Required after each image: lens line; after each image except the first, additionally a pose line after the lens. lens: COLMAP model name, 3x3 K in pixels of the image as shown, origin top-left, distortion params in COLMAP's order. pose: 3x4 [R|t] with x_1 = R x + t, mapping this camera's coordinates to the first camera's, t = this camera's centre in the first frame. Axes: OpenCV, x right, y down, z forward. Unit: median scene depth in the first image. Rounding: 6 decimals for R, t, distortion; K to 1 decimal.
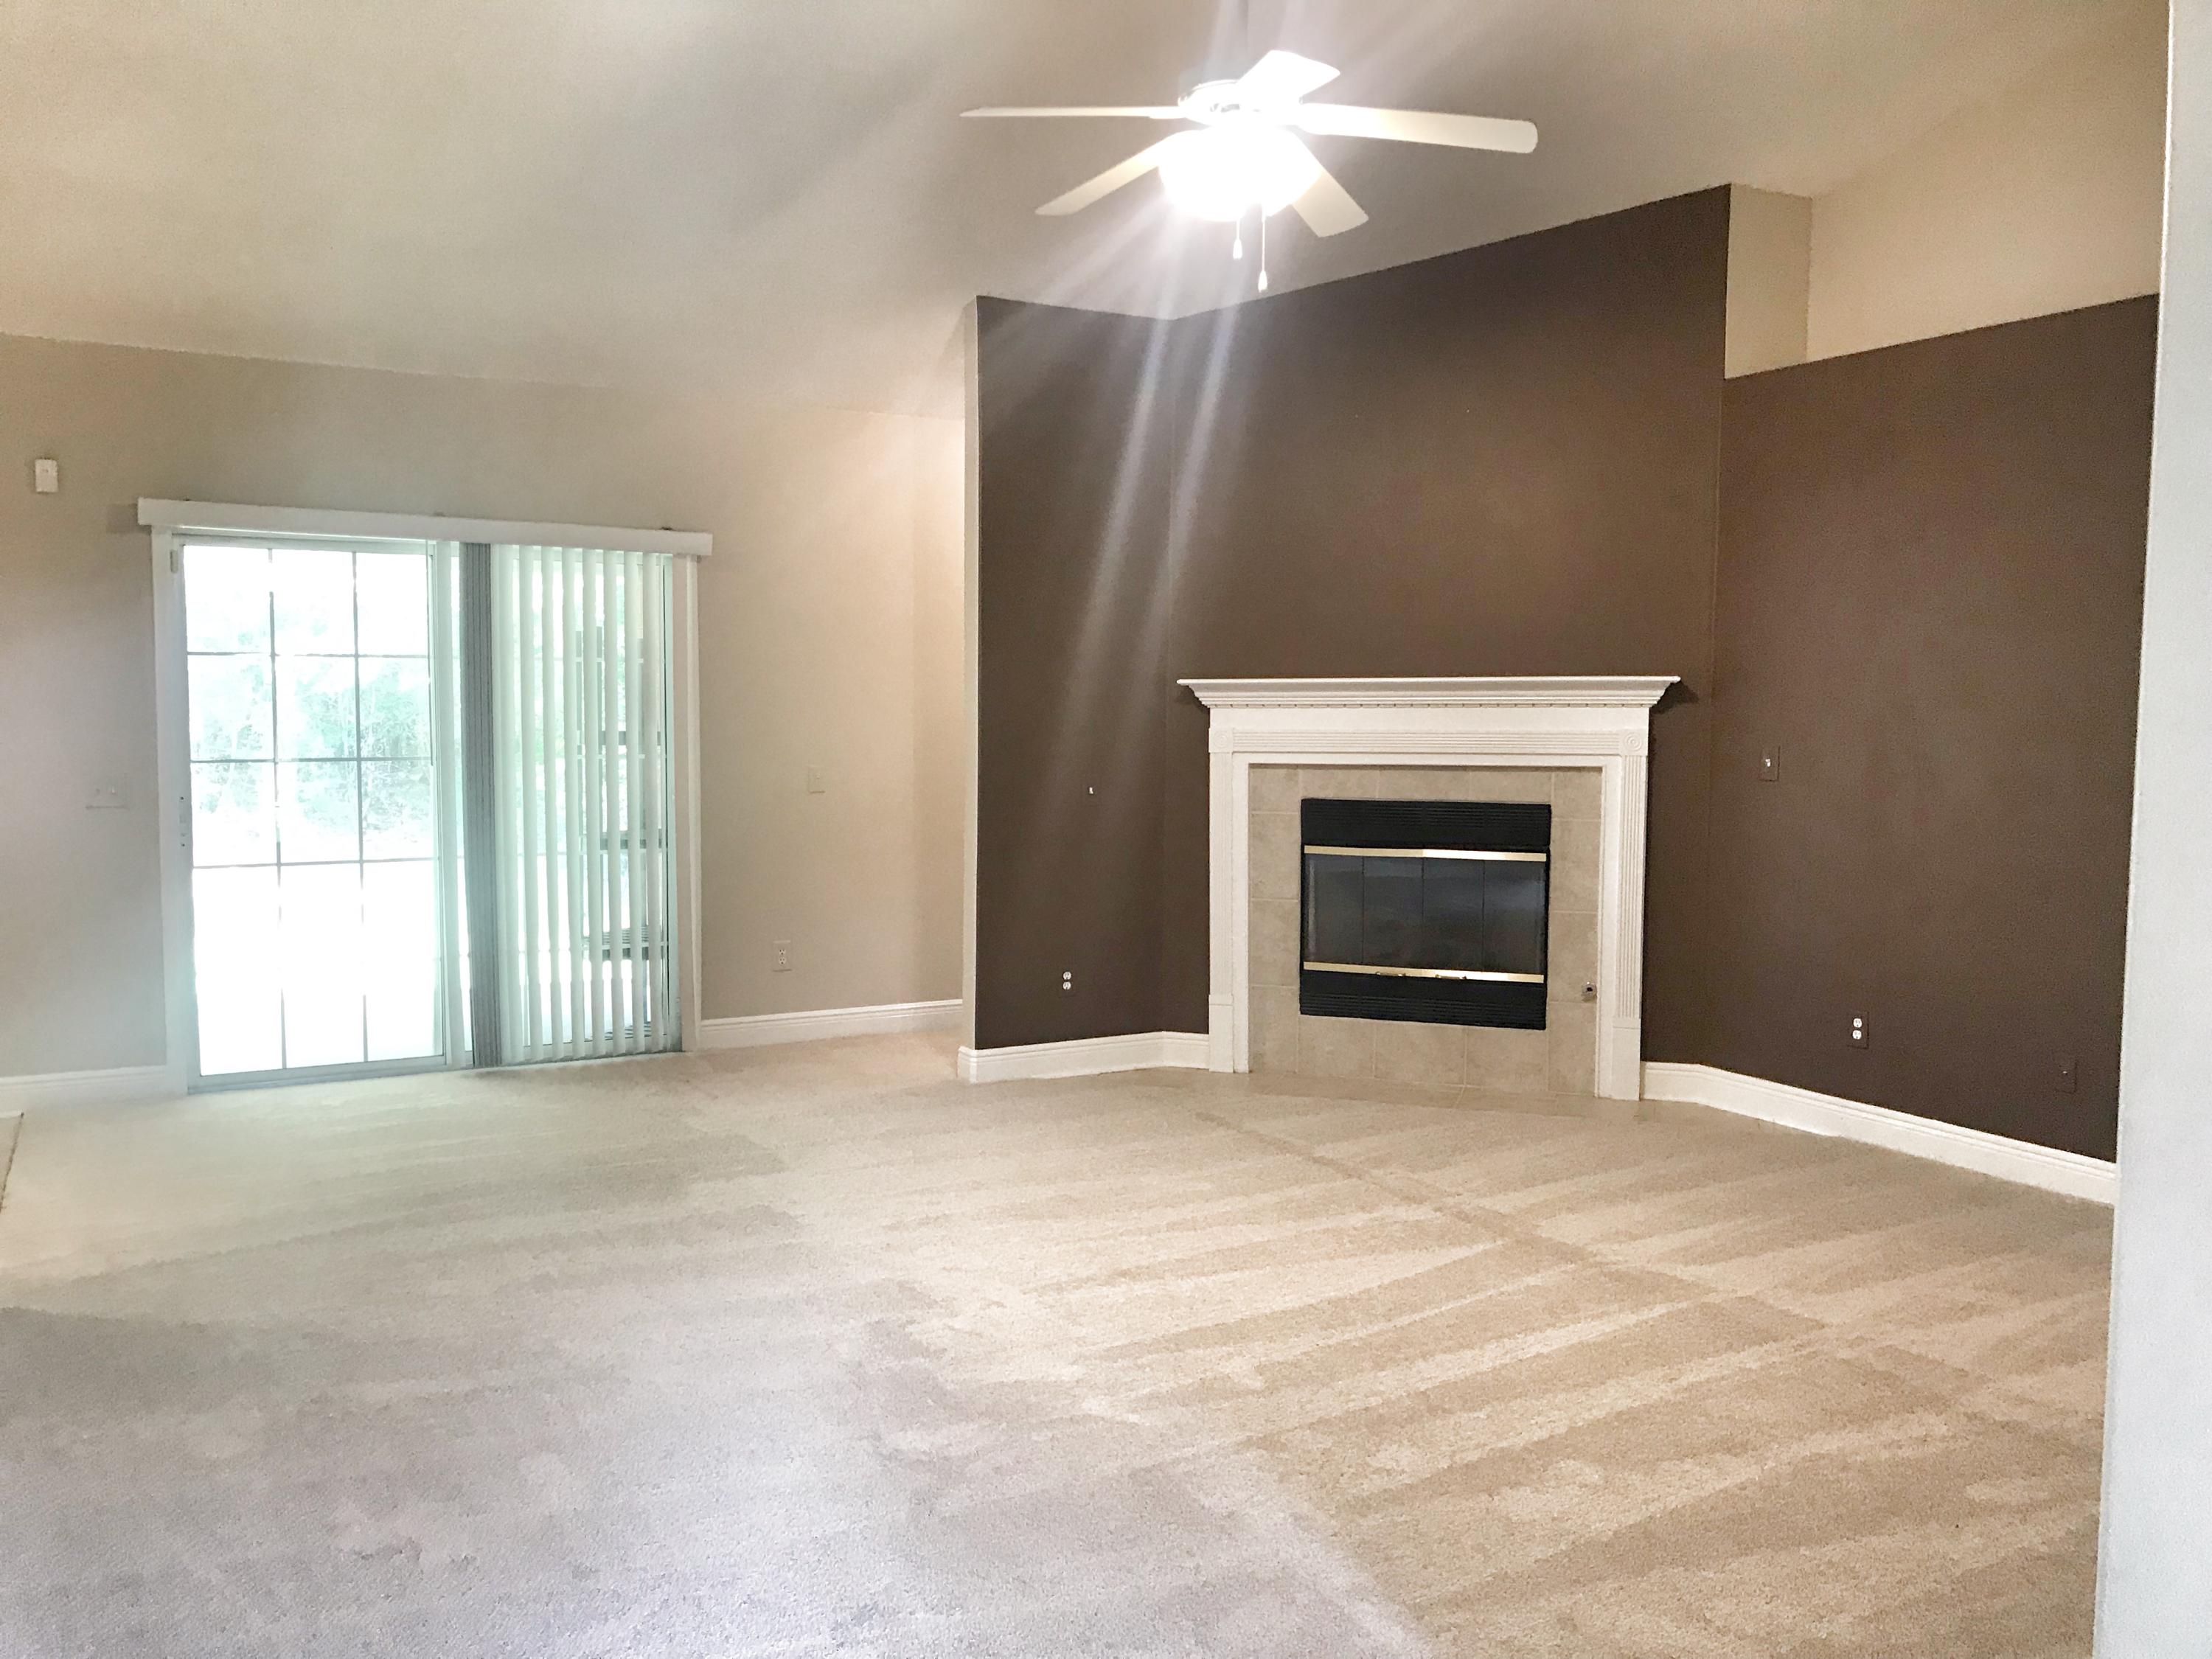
lens RADIAL K [[1811.9, 0, 1093.8], [0, 1811.9, 822.3], [0, 0, 1]] dist [0.029031, -0.025219]
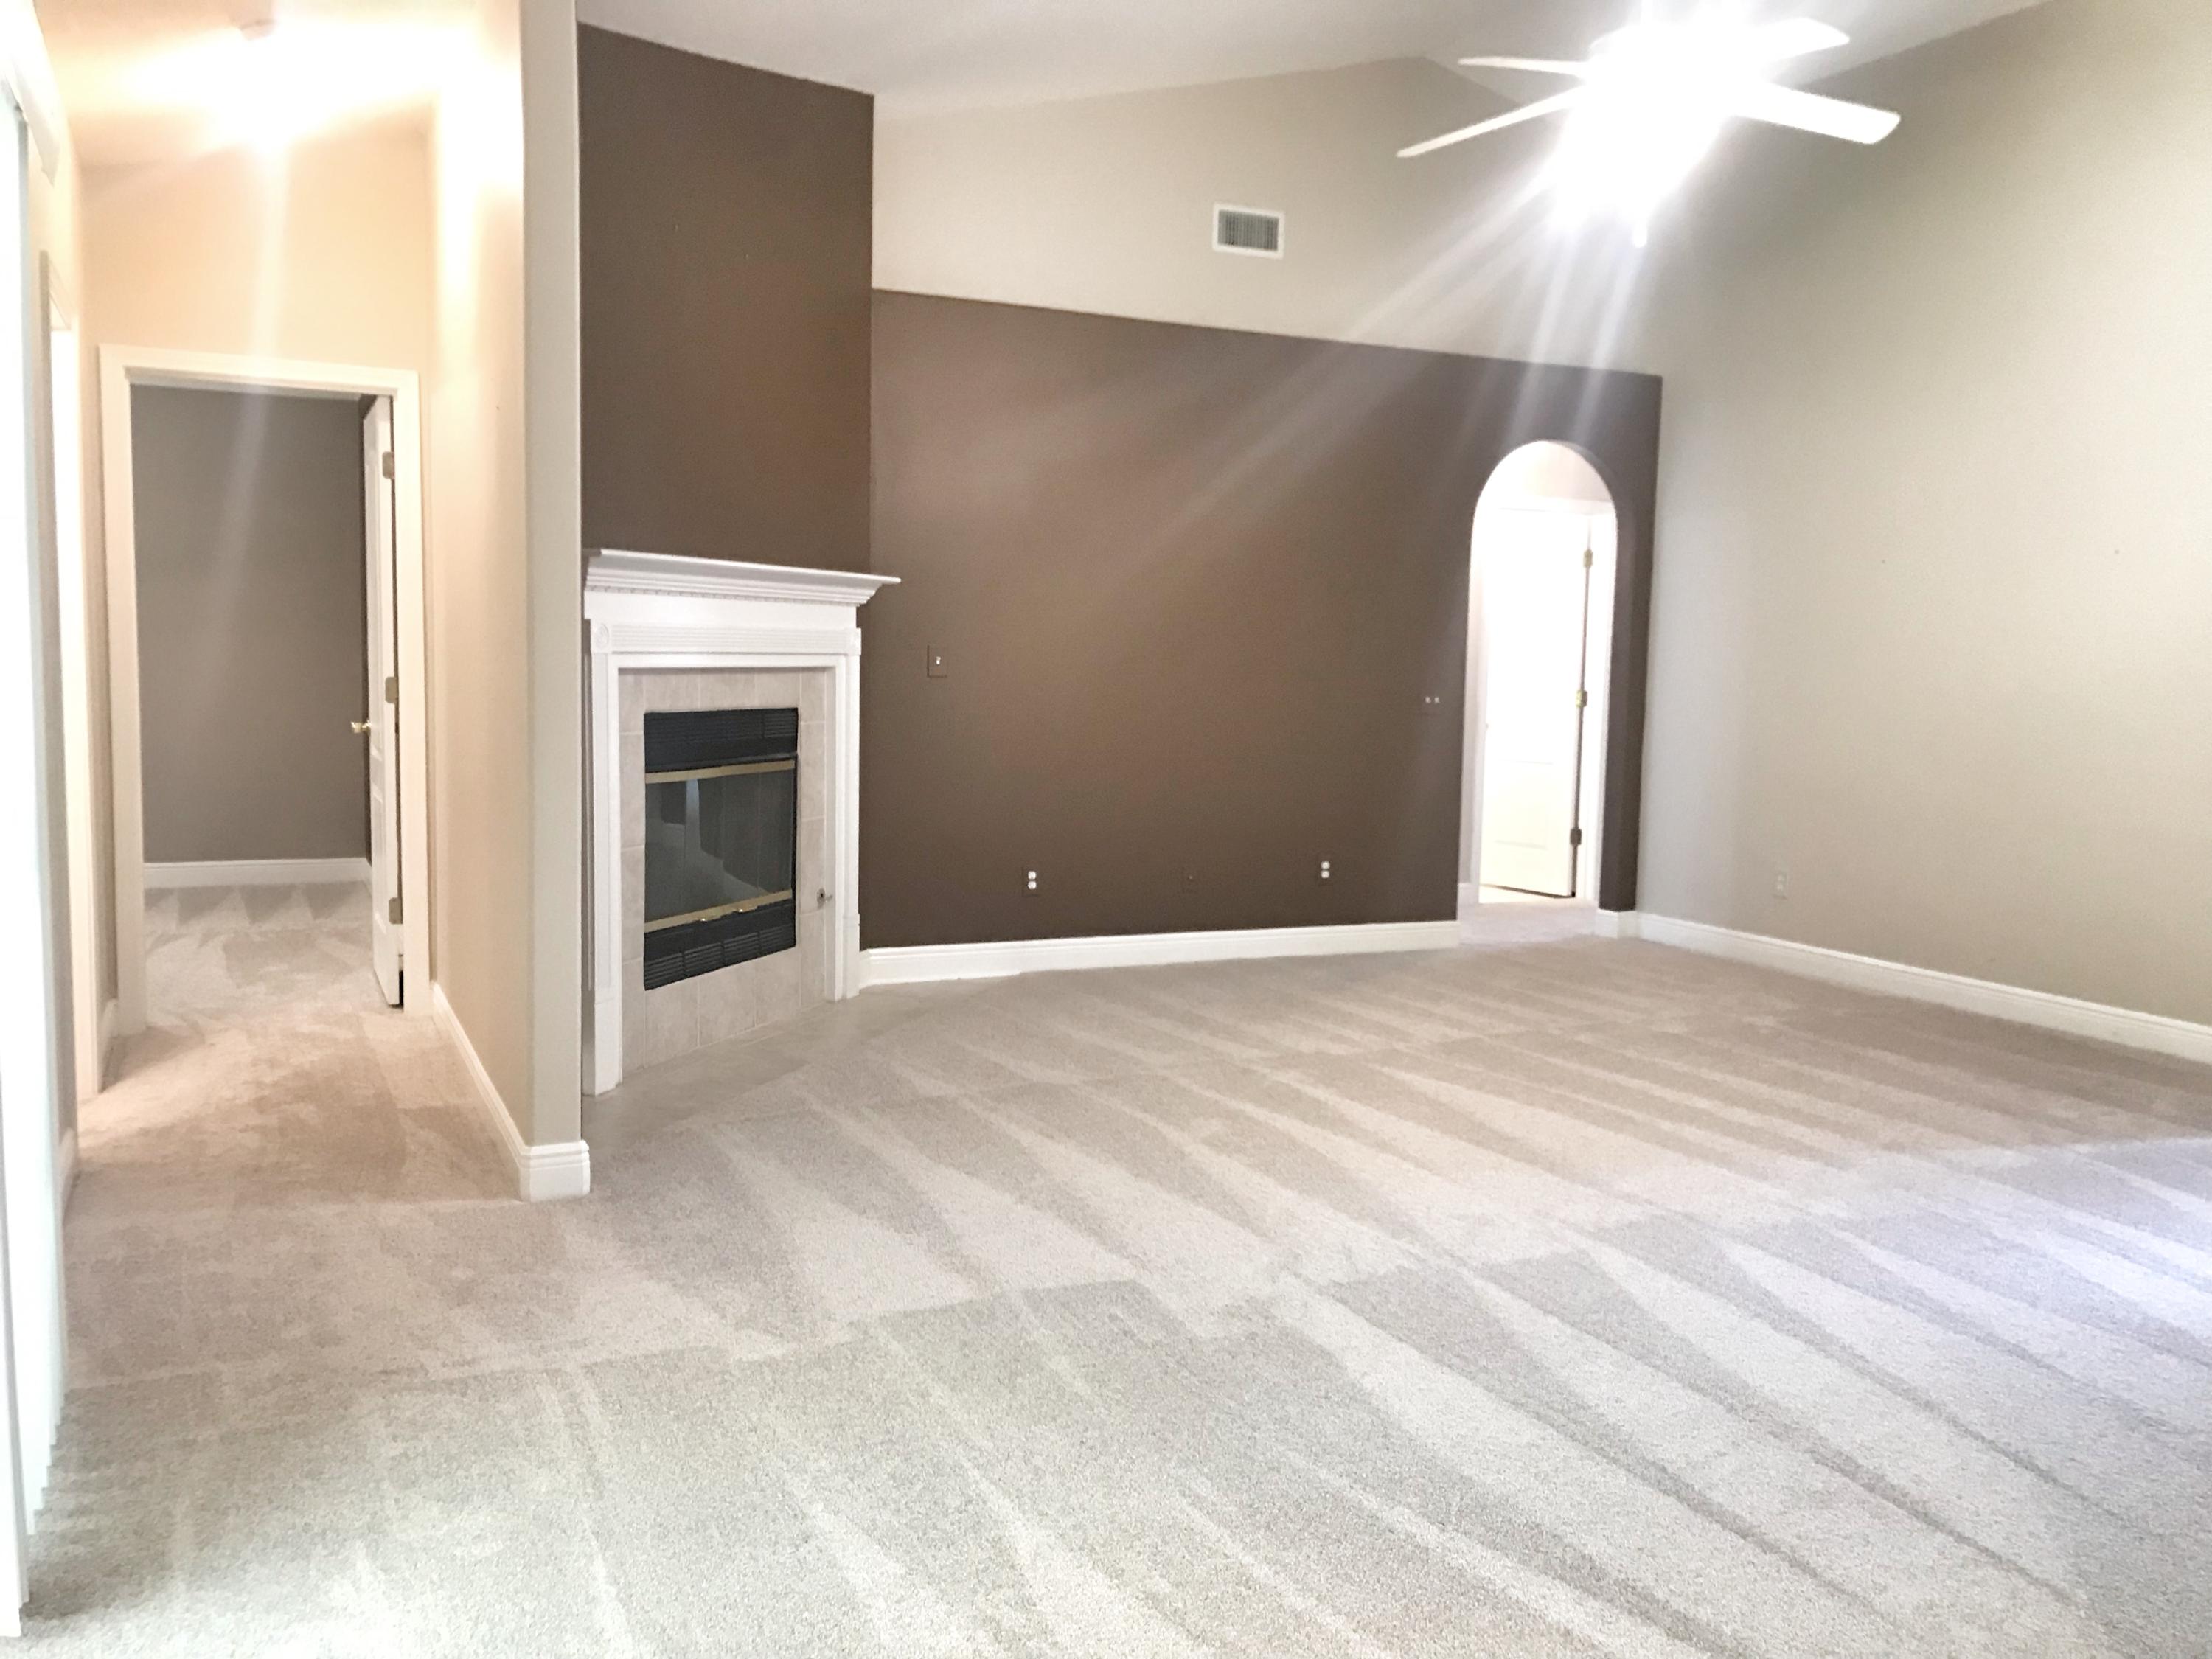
lens RADIAL K [[1811.9, 0, 1123.2], [0, 1811.9, 844.2], [0, 0, 1]] dist [0.029031, -0.025219]
pose [[0.049026, -0.108973, 0.992835, -0.673425], [0.040680, 0.993423, 0.107028, -0.032790], [-0.997969, 0.035141, 0.053137, 0.772740]]
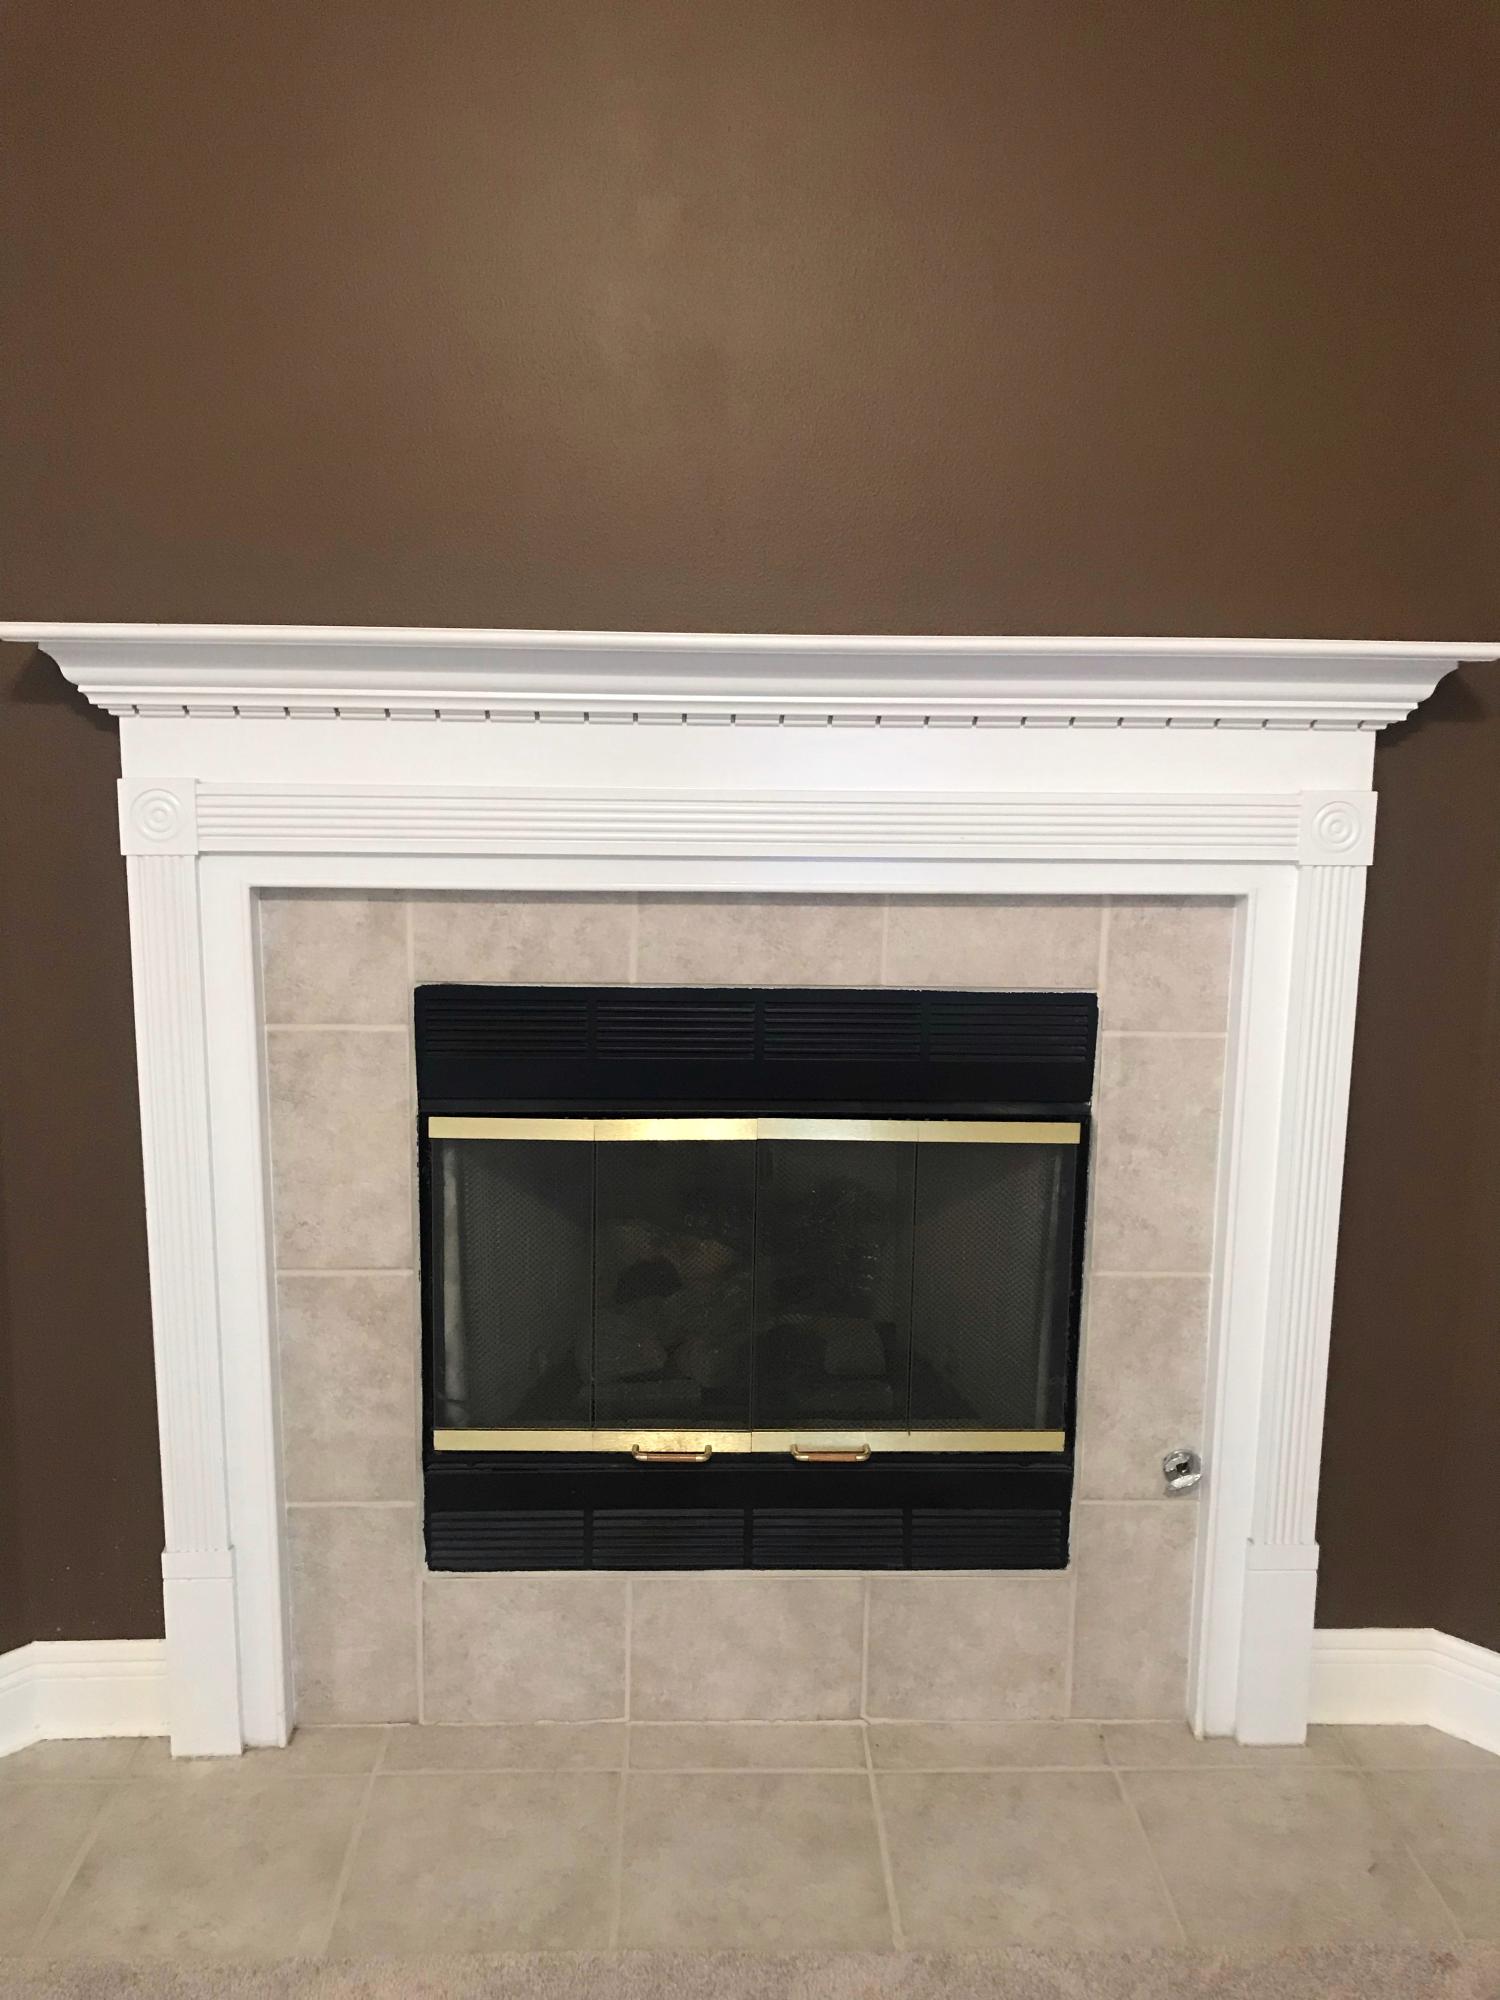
lens RADIAL K [[1638.2, 0, 752.7], [0, 1638.2, 1011.7], [0, 0, 1]] dist [0.029031, -0.025219]
pose [[0.948460, -0.040771, 0.314262, 0.078689], [0.008051, 0.994469, 0.104720, -0.041413], [-0.316793, -0.096793, 0.943543, 0.695976]]
